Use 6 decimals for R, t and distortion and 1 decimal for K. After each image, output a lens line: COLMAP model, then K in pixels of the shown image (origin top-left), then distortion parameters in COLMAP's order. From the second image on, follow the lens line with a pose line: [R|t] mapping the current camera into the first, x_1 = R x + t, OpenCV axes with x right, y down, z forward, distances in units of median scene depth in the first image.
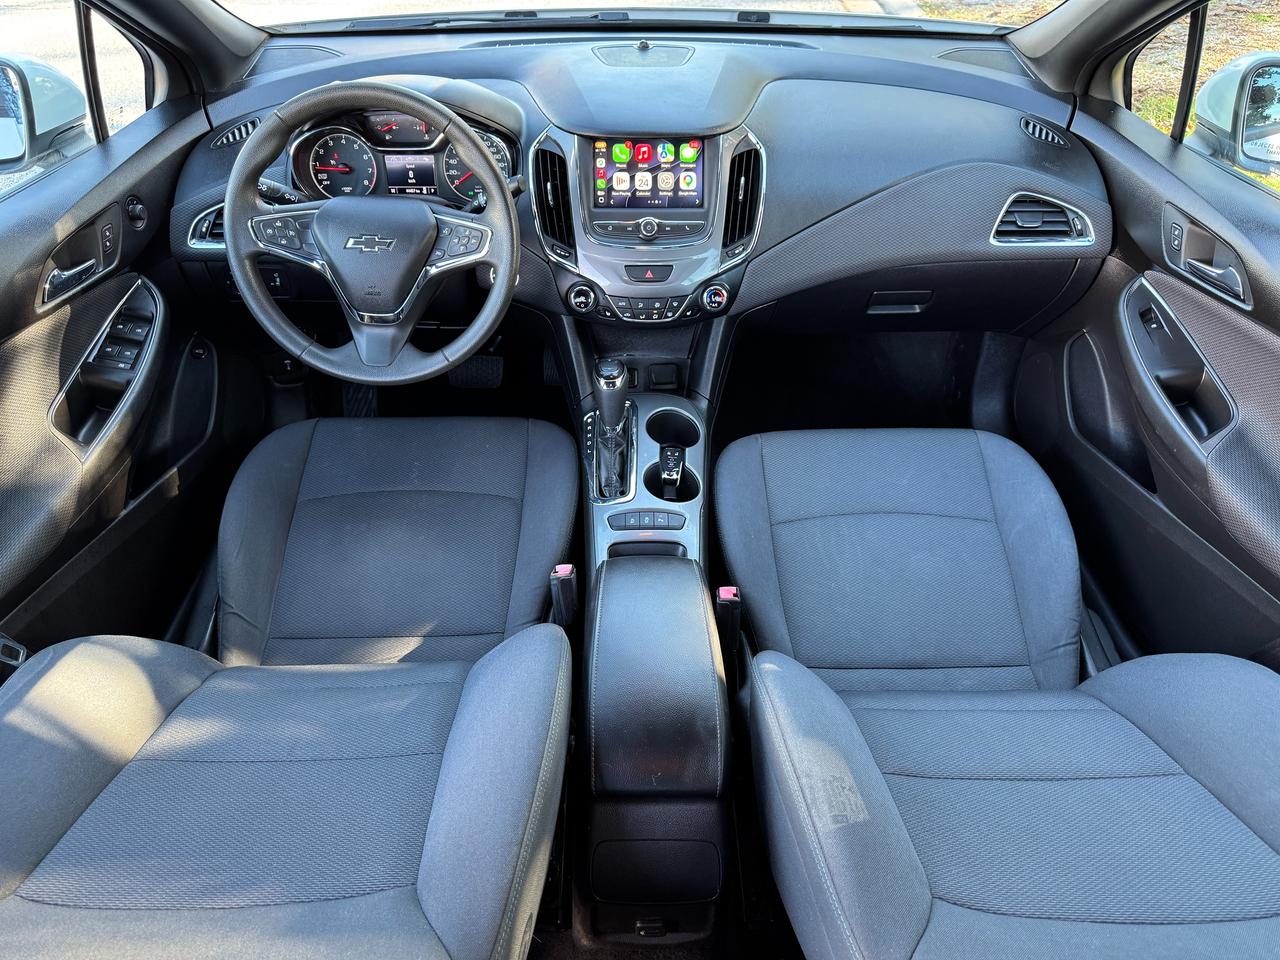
lens RADIAL K [[871.7, 0, 634.2], [0, 871.7, 450.8], [0, 0, 1]] dist [0.025099, -0.019618]
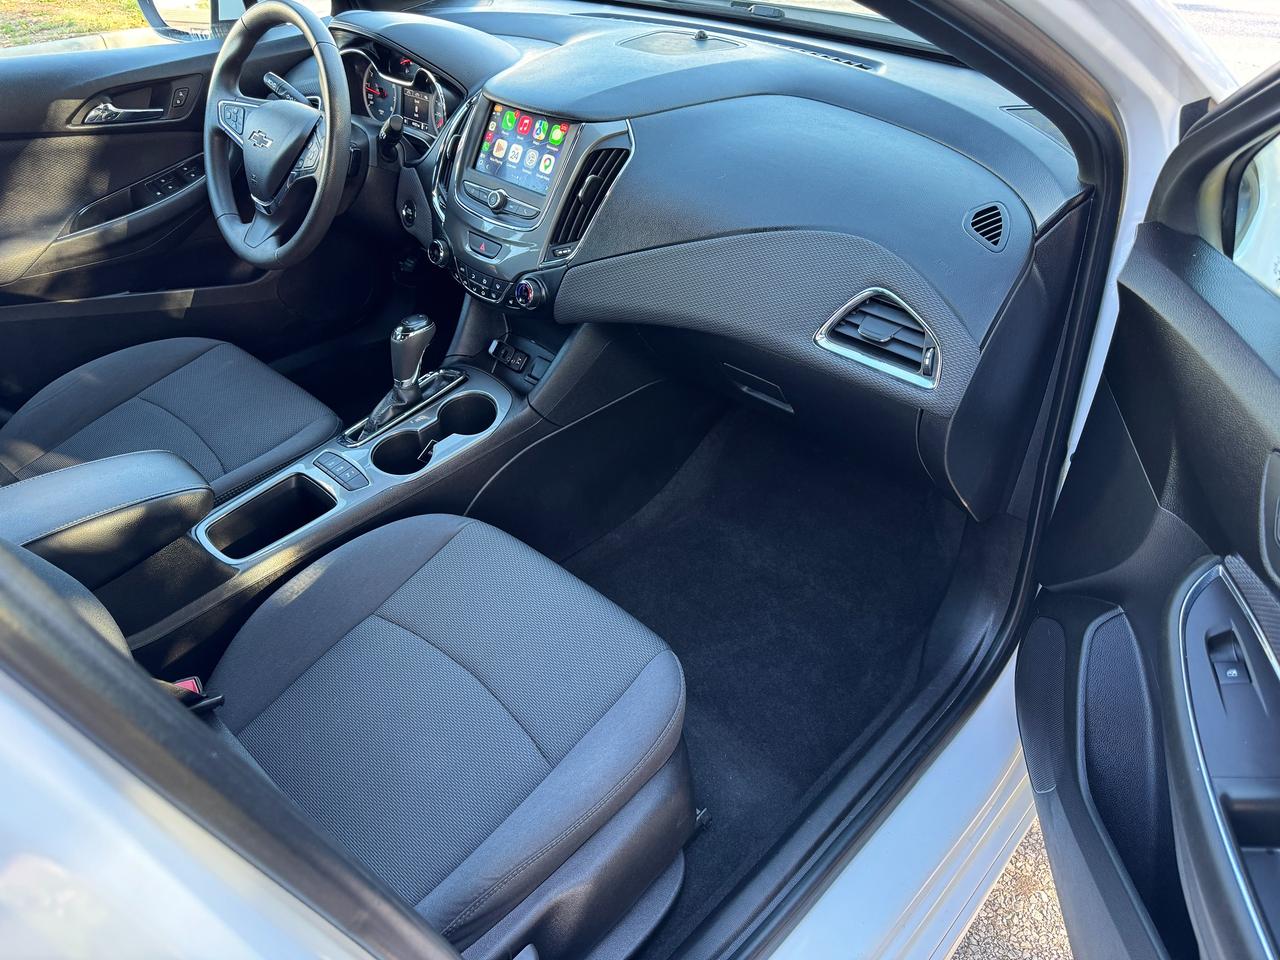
lens RADIAL K [[871.7, 0, 642.2], [0, 871.7, 471.9], [0, 0, 1]] dist [0.025099, -0.019618]
pose [[0.723899, 0.413955, -0.551916, 0.737853], [-0.419795, 0.899139, 0.123777, -0.166021], [0.547488, 0.142090, 0.824662, 0.328298]]
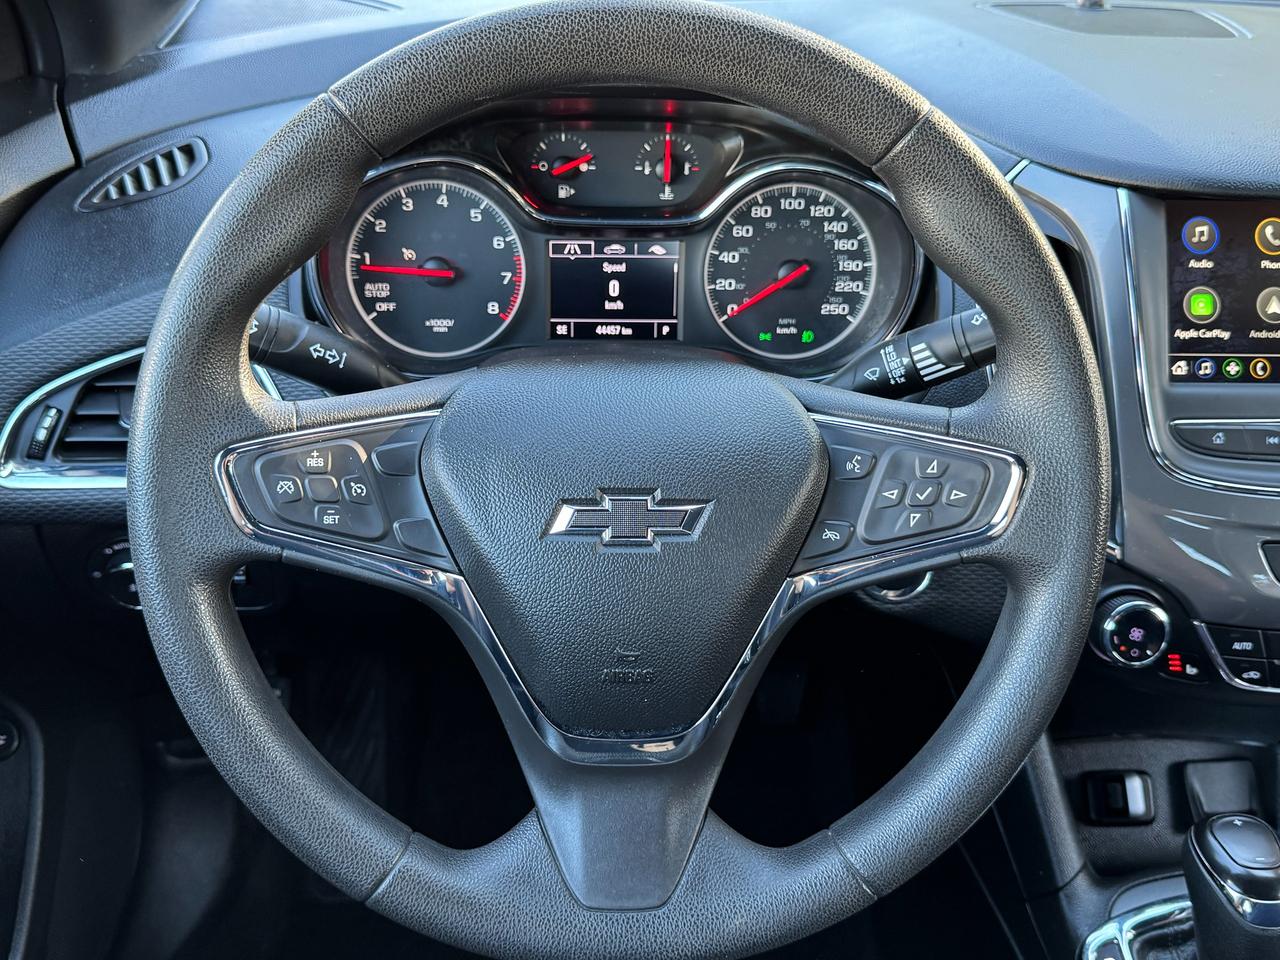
lens RADIAL K [[1263.6, 0, 668.6], [0, 1263.6, 485.1], [0, 0, 1]] dist [0.078810, 0.000000]
pose [[0.998893, 0.003207, 0.046925, -0.259972], [0.003803, 0.988900, -0.148536, -0.152006], [-0.046880, 0.148550, 0.987793, 0.476322]]
